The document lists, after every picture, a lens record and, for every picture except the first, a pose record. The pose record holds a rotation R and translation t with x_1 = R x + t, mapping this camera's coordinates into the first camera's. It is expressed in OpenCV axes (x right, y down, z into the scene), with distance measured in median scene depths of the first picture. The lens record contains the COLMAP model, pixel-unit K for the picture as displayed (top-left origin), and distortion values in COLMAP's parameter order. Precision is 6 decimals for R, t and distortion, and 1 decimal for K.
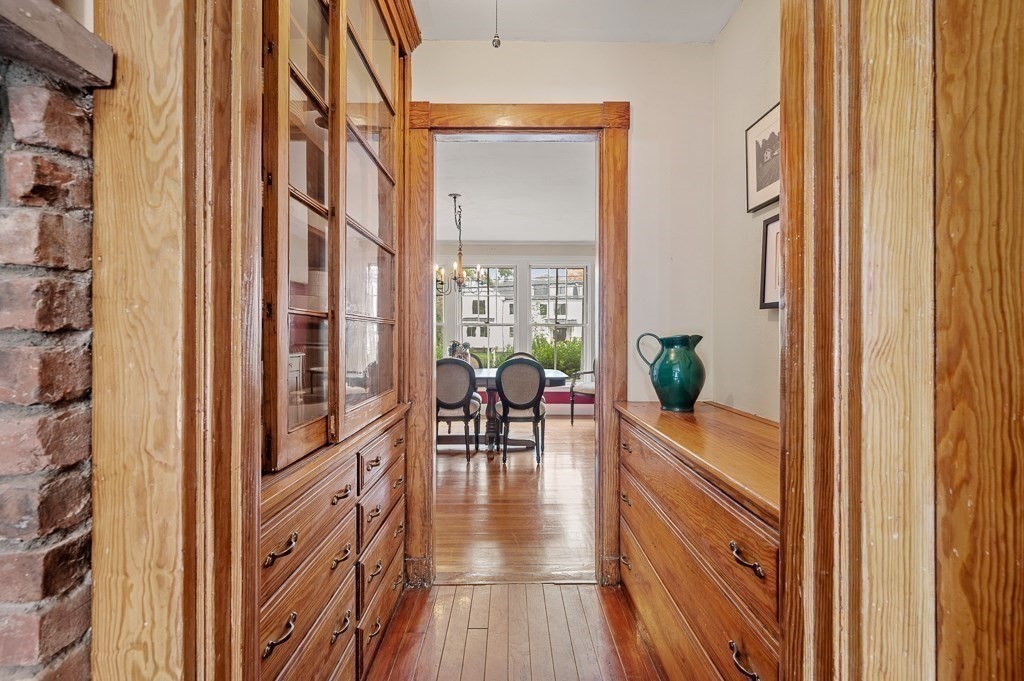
lens RADIAL K [[421.7, 0, 513.1], [0, 421.7, 338.8], [0, 0, 1]] dist [0.000366, 0.000006]
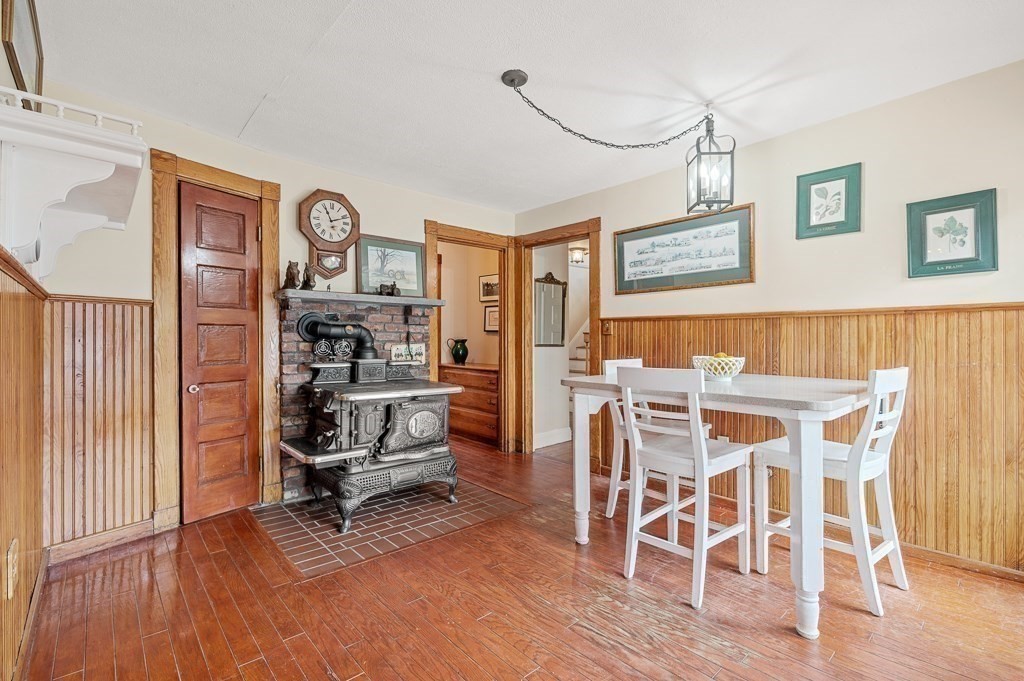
lens RADIAL K [[469.1, 0, 512.1], [0, 469.1, 341.4], [0, 0, 1]] dist [0.000001, 0.000000]
pose [[0.753080, -0.003279, 0.657921, -1.555589], [0.005702, 0.999983, -0.001542, 0.014046], [-0.657904, 0.004913, 0.753086, -1.793895]]
